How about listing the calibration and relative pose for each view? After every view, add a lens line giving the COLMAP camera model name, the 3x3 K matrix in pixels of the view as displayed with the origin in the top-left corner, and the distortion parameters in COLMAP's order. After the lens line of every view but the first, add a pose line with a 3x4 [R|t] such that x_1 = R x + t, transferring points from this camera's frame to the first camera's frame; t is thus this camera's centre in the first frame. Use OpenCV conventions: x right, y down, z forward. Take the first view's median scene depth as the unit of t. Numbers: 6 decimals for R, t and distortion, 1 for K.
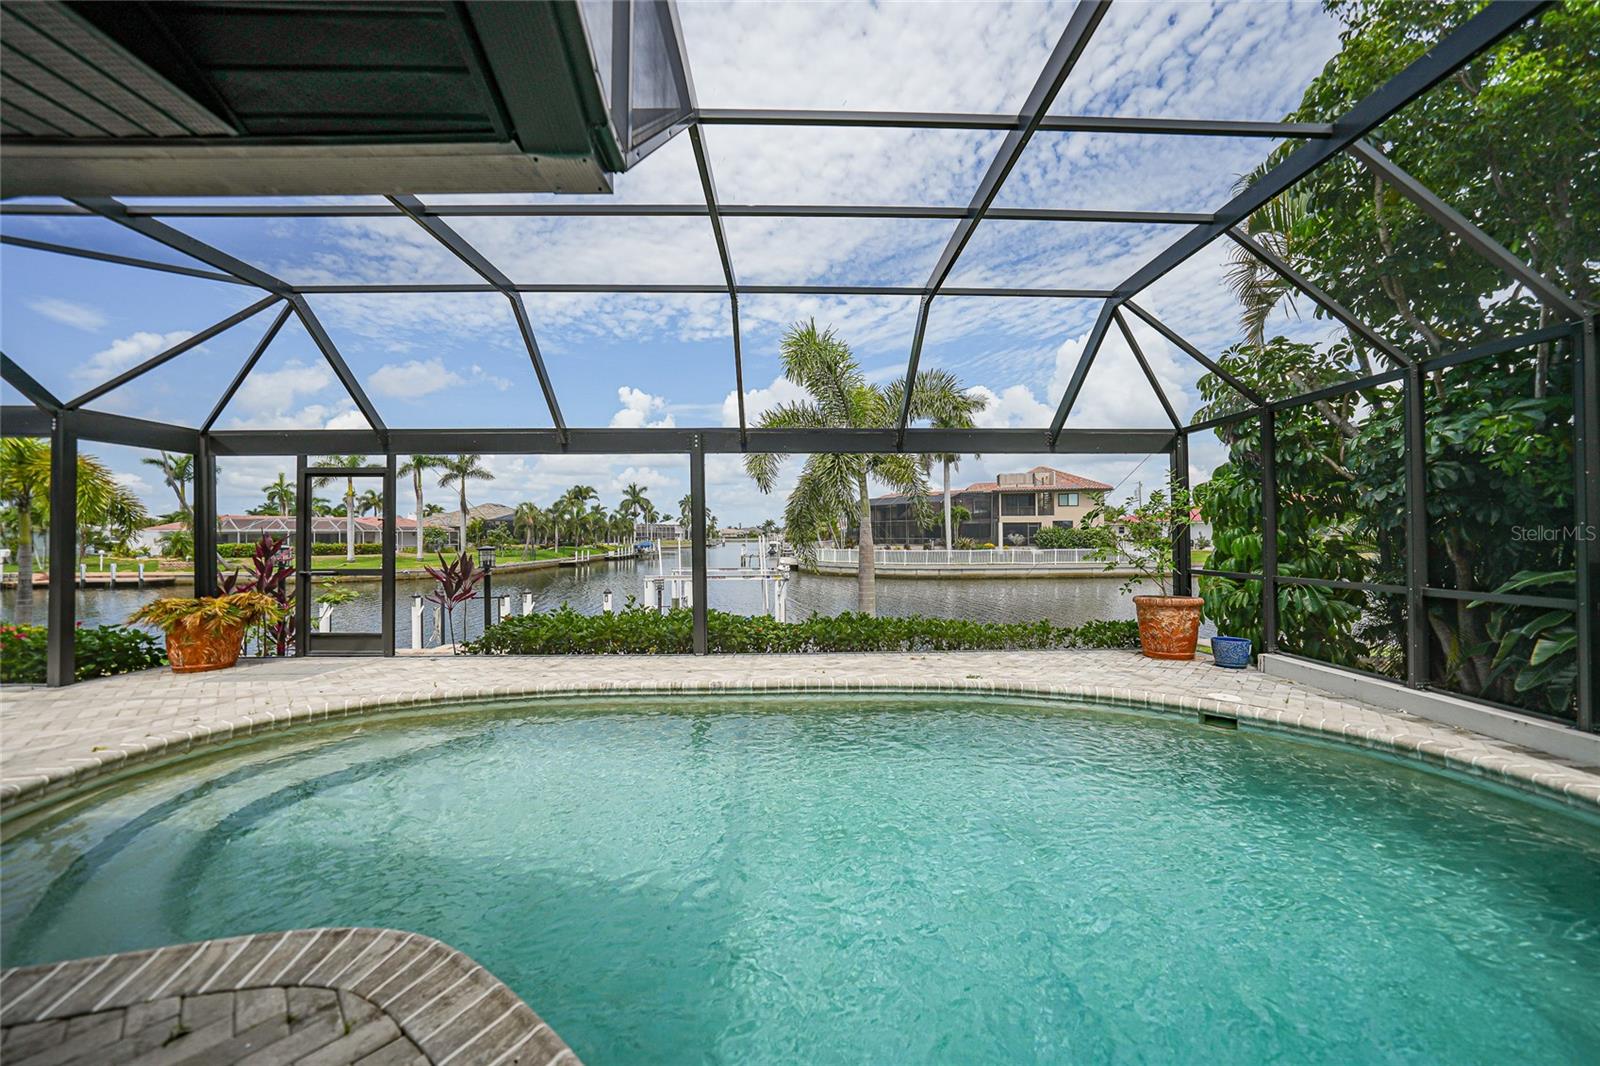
lens RADIAL K [[558.7, 0, 805.8], [0, 558.7, 527.8], [0, 0, 1]] dist [-0.022224, 0.004807]
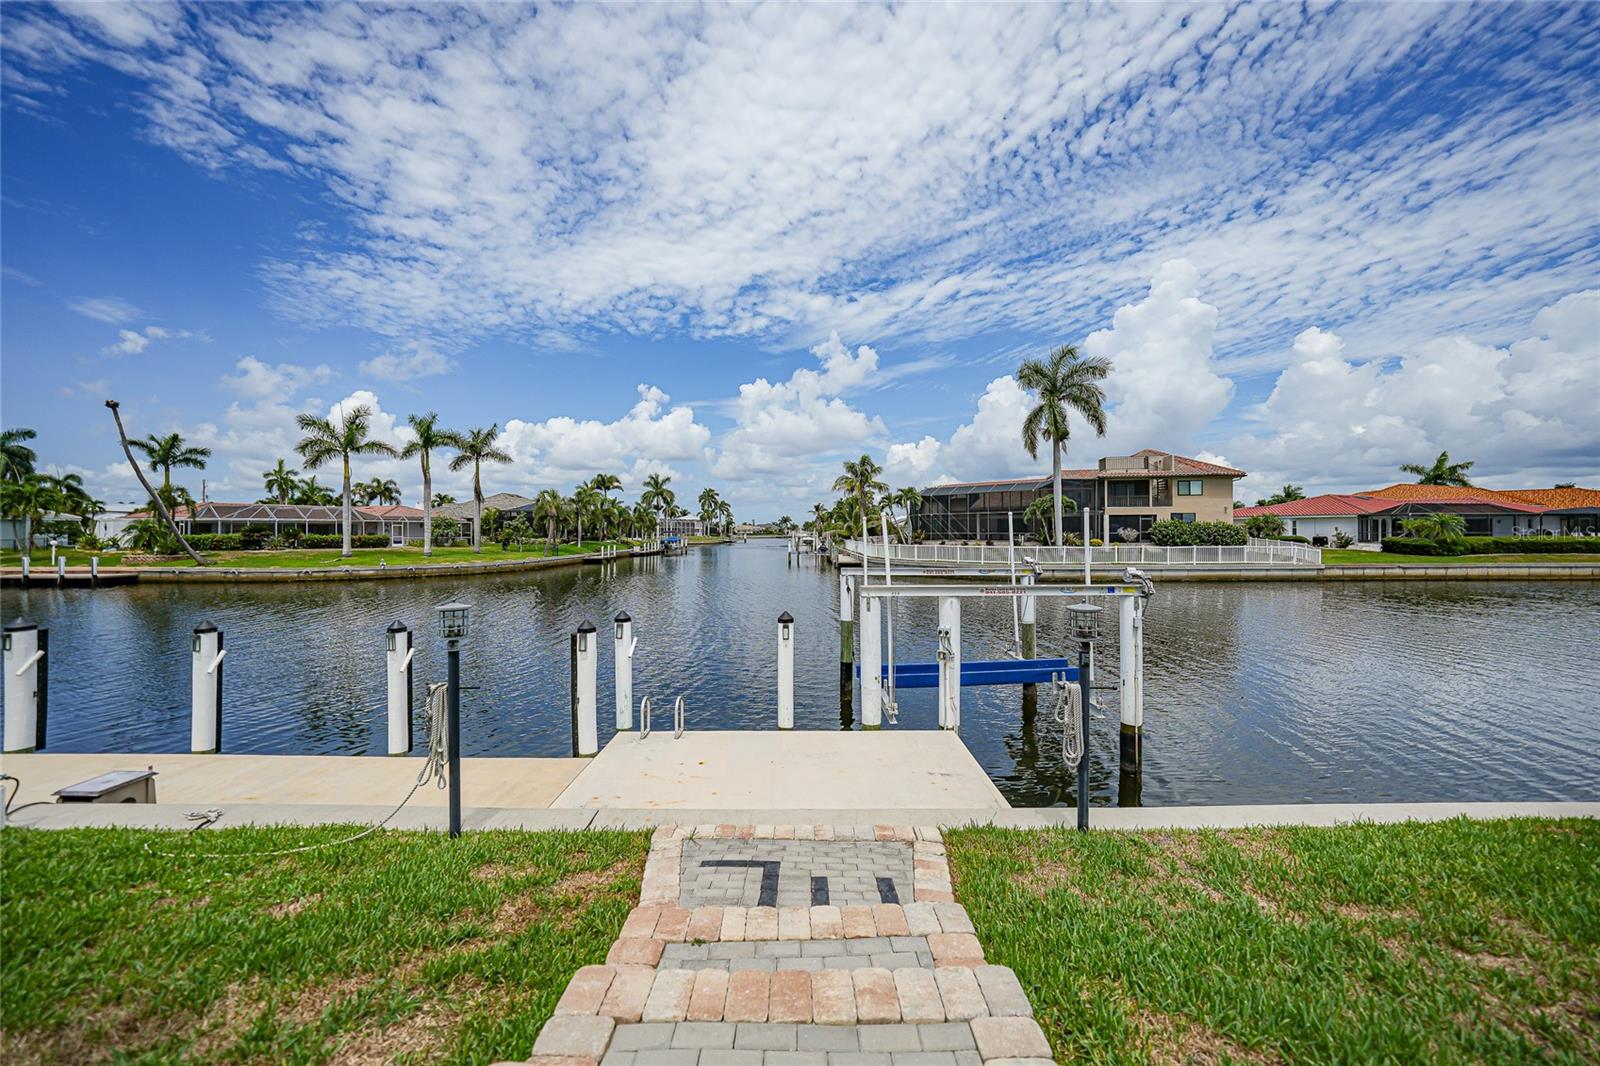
lens RADIAL K [[558.7, 0, 801.5], [0, 558.7, 500.6], [0, 0, 1]] dist [-0.022224, 0.004807]
pose [[0.999683, 0.004262, -0.024821, -0.070162], [-0.005307, 0.999095, -0.042197, 0.005270], [0.024619, 0.042315, 0.998801, 0.112858]]
